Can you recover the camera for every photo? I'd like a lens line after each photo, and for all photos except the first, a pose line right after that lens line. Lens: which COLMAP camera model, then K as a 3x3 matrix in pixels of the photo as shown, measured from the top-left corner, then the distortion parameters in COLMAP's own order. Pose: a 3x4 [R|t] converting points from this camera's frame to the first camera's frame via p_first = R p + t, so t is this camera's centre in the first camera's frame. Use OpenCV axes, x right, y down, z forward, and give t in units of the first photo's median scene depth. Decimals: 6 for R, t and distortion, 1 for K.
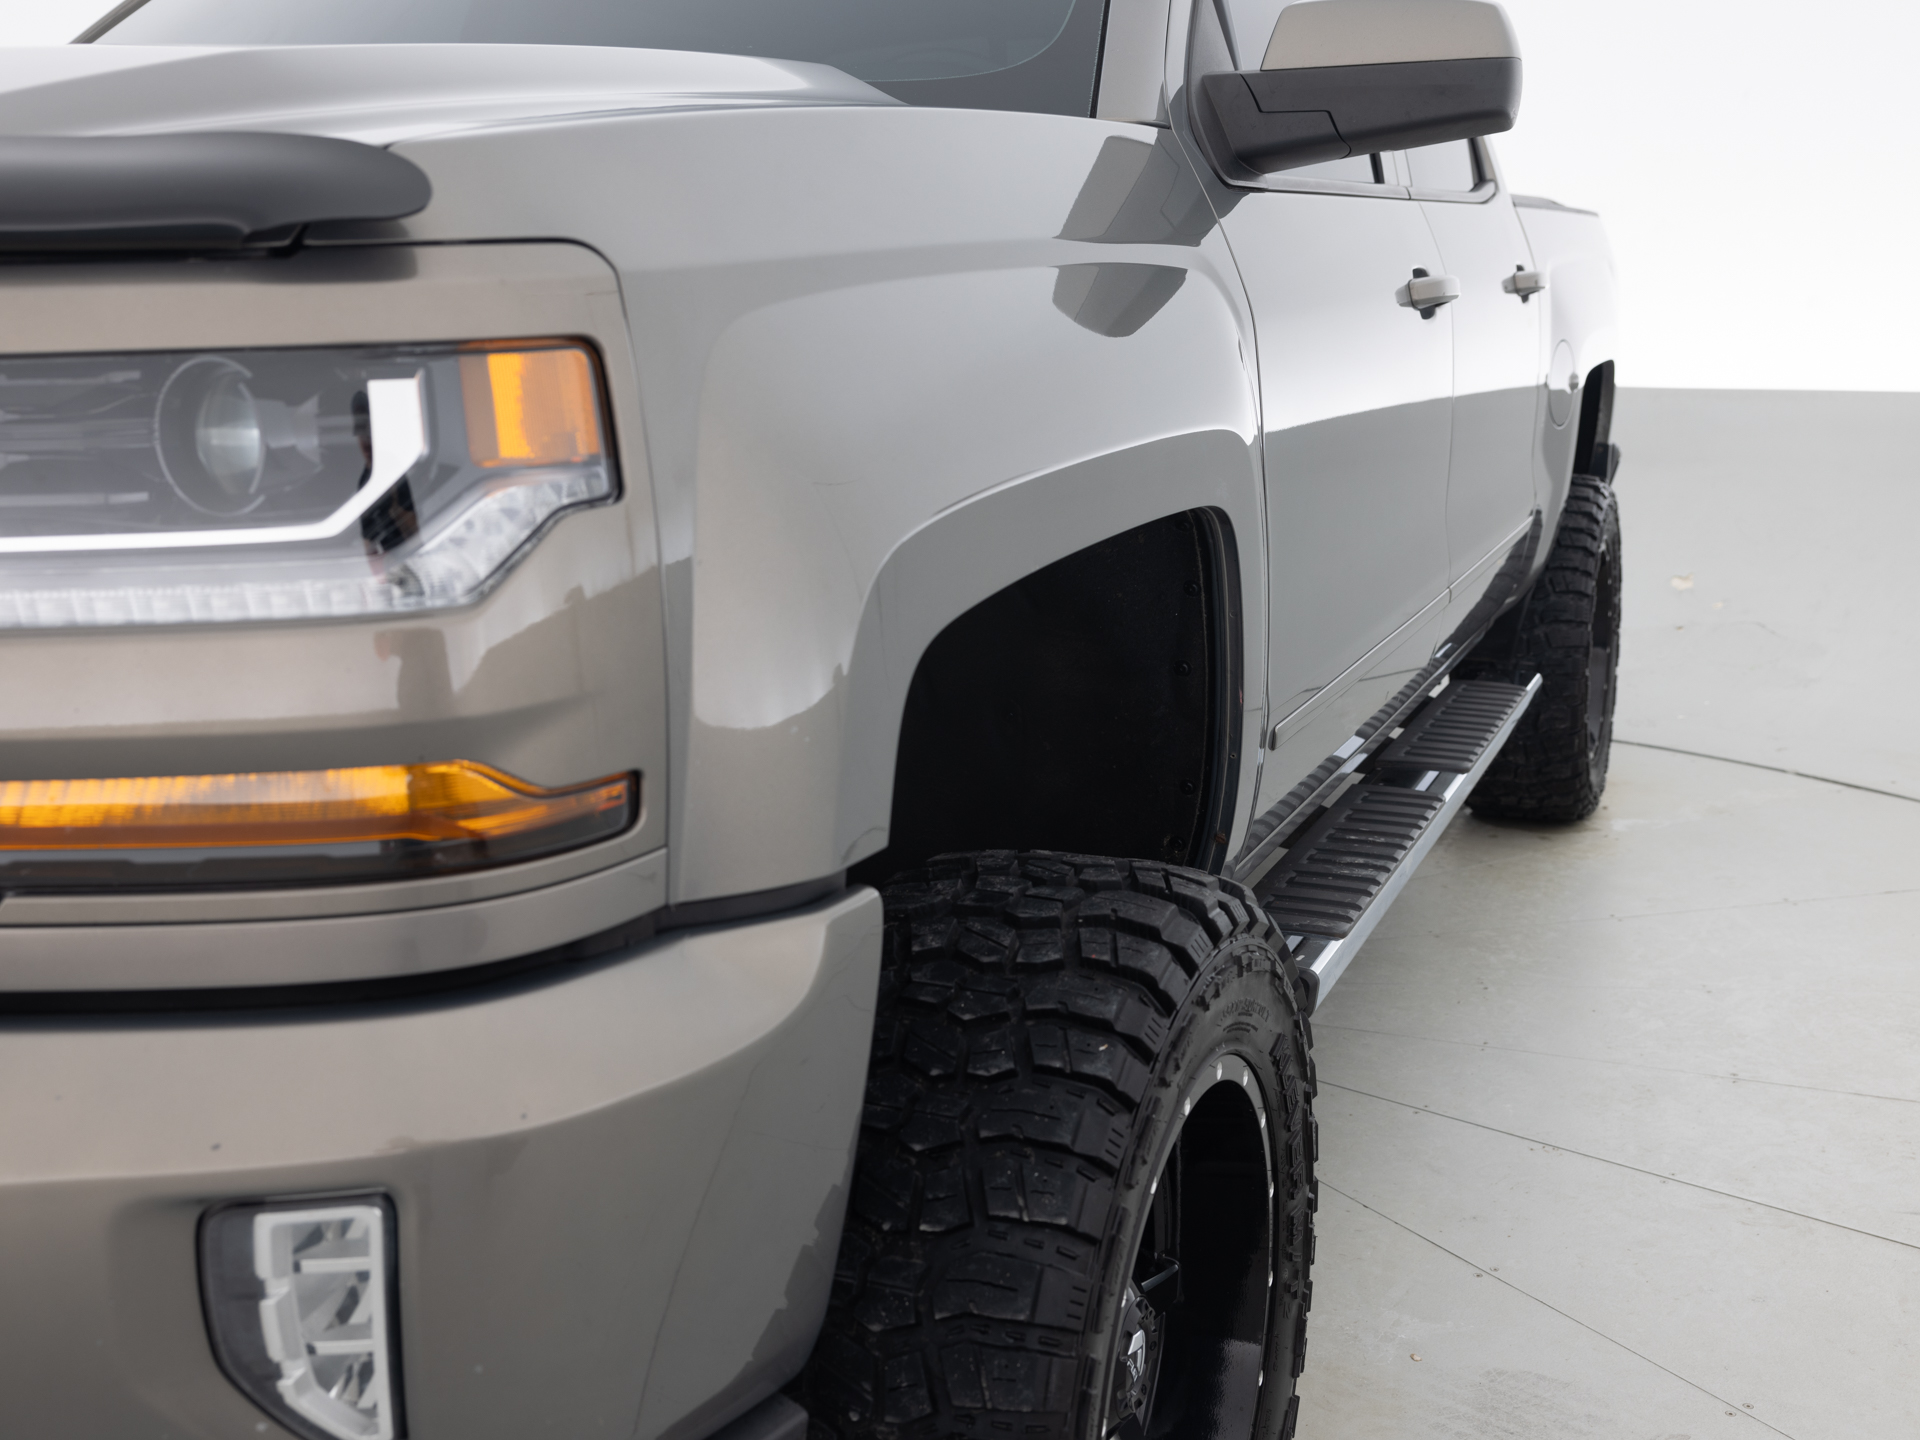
lens RADIAL K [[2037.2, 0, 960.0], [0, 2037.2, 720.0], [0, 0, 1]] dist [-0.008742, 0.026254]
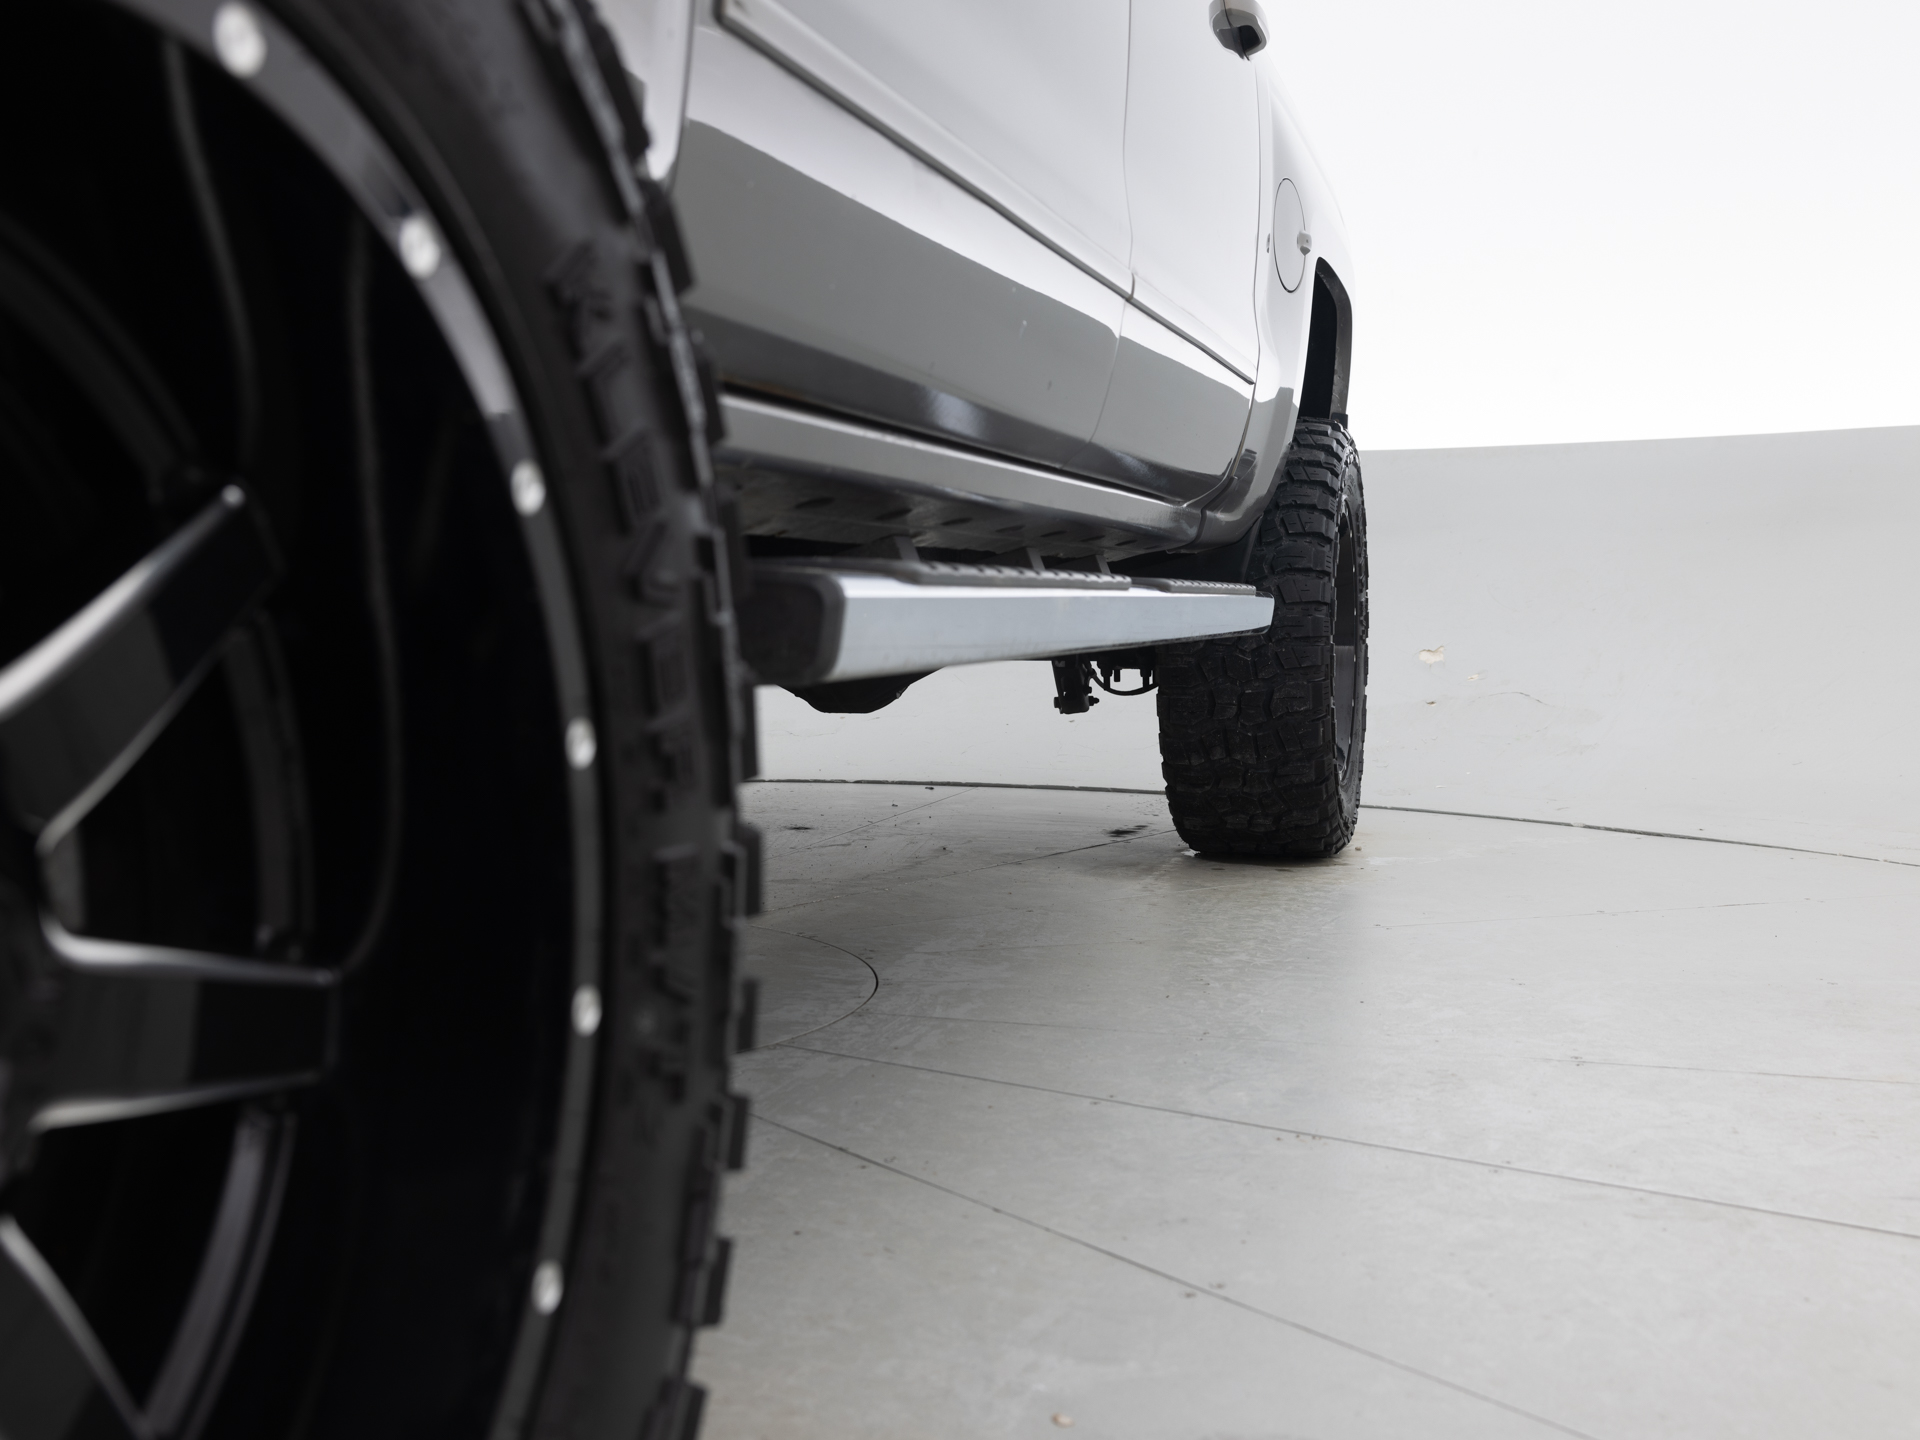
lens RADIAL K [[2040.8, 0, 960.0], [0, 2040.8, 720.0], [0, 0, 1]] dist [0.002308, 0.008652]
pose [[0.992081, 0.013346, 0.124888, 0.077127], [0.004896, 0.989474, -0.144628, 0.123683], [-0.125504, 0.144094, 0.981573, 0.280618]]
